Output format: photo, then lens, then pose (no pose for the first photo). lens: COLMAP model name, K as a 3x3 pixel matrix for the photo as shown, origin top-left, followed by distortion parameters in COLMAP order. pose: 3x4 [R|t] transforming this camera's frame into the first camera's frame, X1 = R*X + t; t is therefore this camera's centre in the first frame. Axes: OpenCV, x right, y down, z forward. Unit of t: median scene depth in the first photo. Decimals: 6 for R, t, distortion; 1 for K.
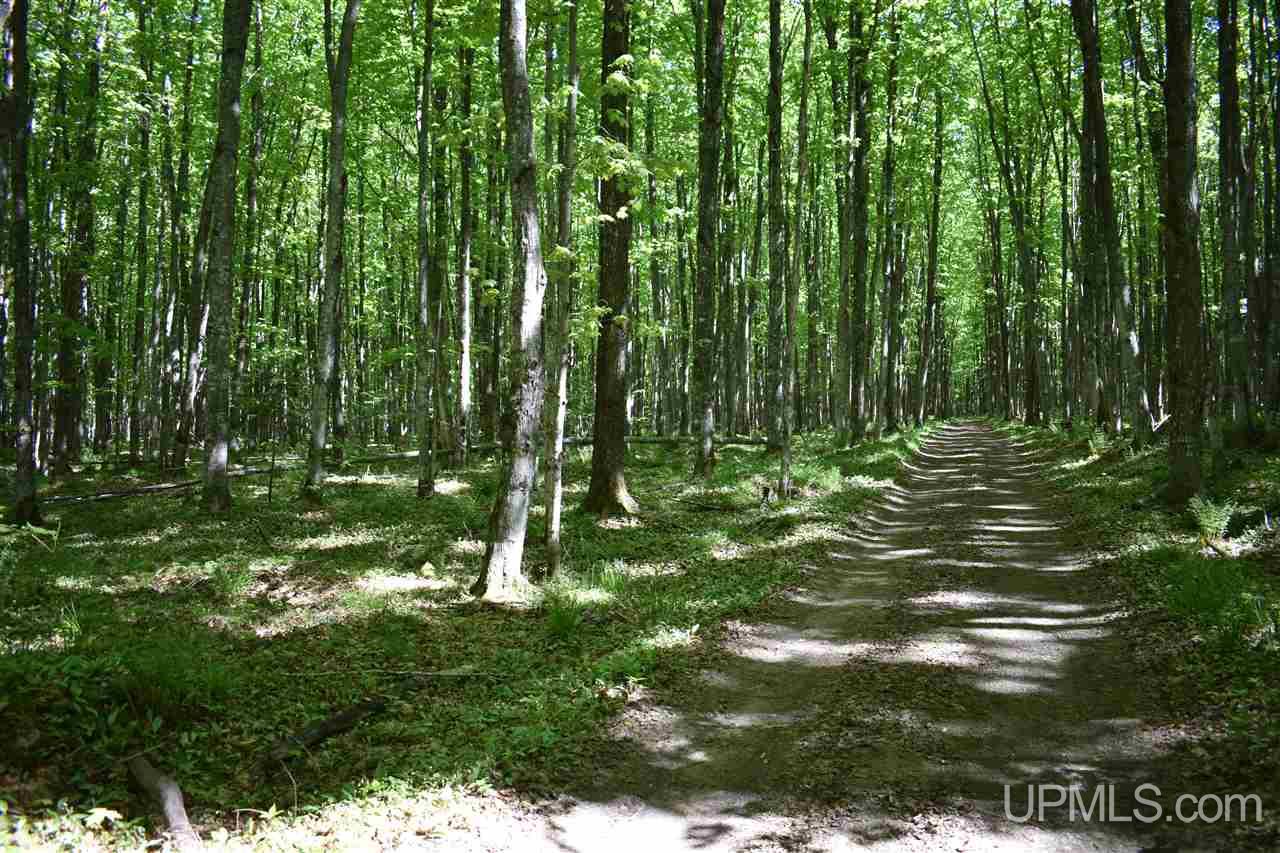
lens RADIAL K [[1001.6, 0, 646.2], [0, 1001.6, 426.1], [0, 0, 1]] dist [-0.088916, 0.013345]
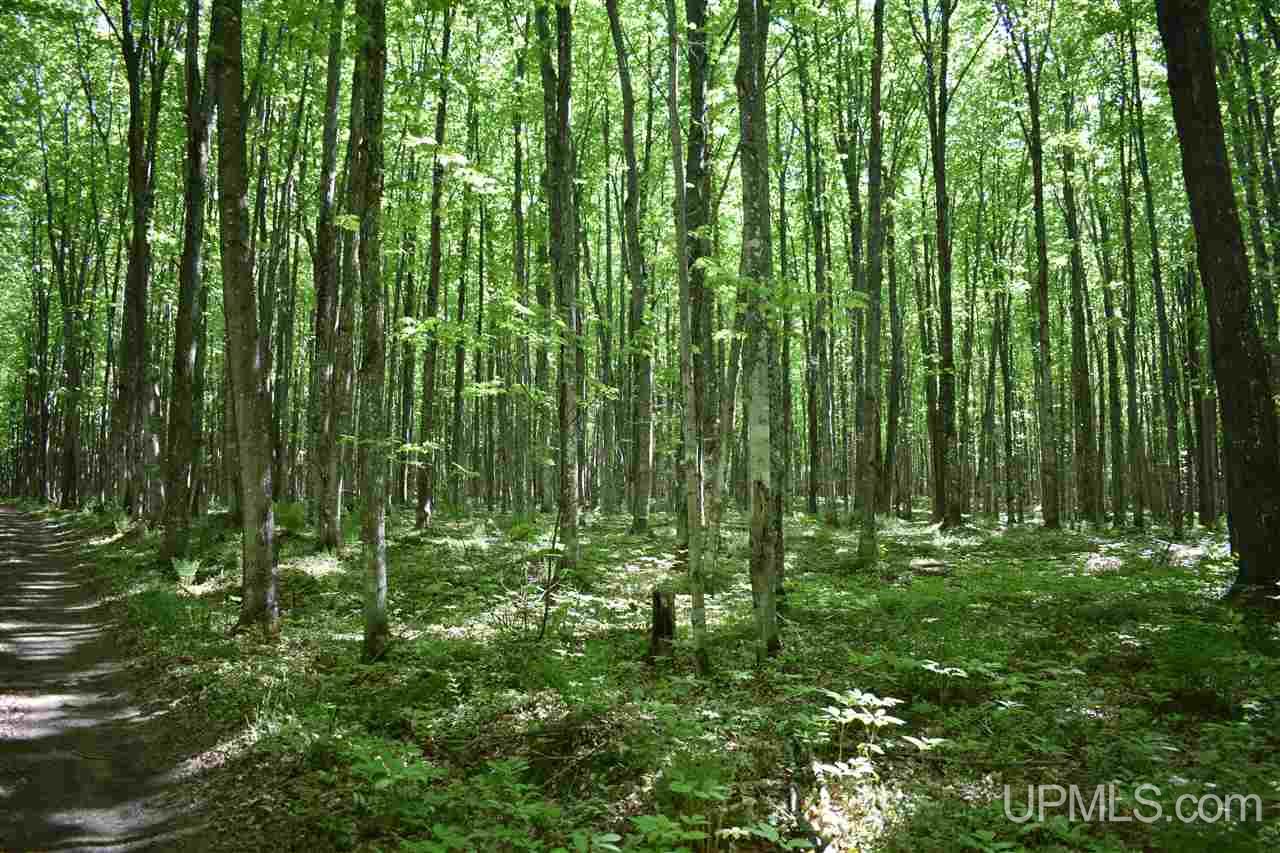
lens RADIAL K [[1001.6, 0, 646.2], [0, 1001.6, 426.1], [0, 0, 1]] dist [-0.088916, 0.013345]
pose [[0.616913, 0.079004, 0.783056, -0.033272], [-0.009904, 0.995649, -0.092651, 0.000858], [-0.786969, 0.049402, 0.615011, -0.090873]]
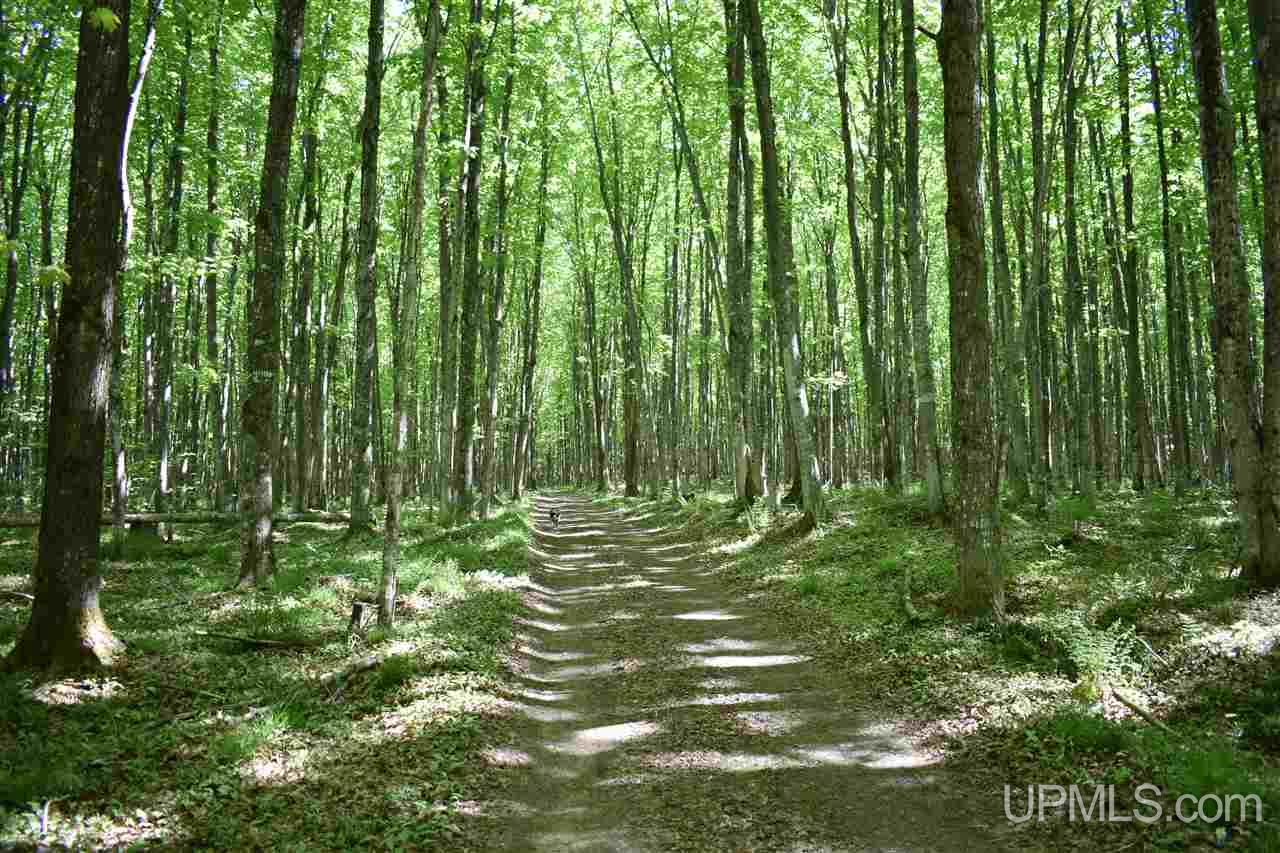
lens RADIAL K [[1001.6, 0, 646.2], [0, 1001.6, 426.1], [0, 0, 1]] dist [-0.088916, 0.013345]
pose [[0.914880, 0.026906, 0.402828, 0.008580], [0.001017, 0.997620, -0.068945, -0.001648], [-0.403724, 0.063487, 0.912675, 0.091081]]
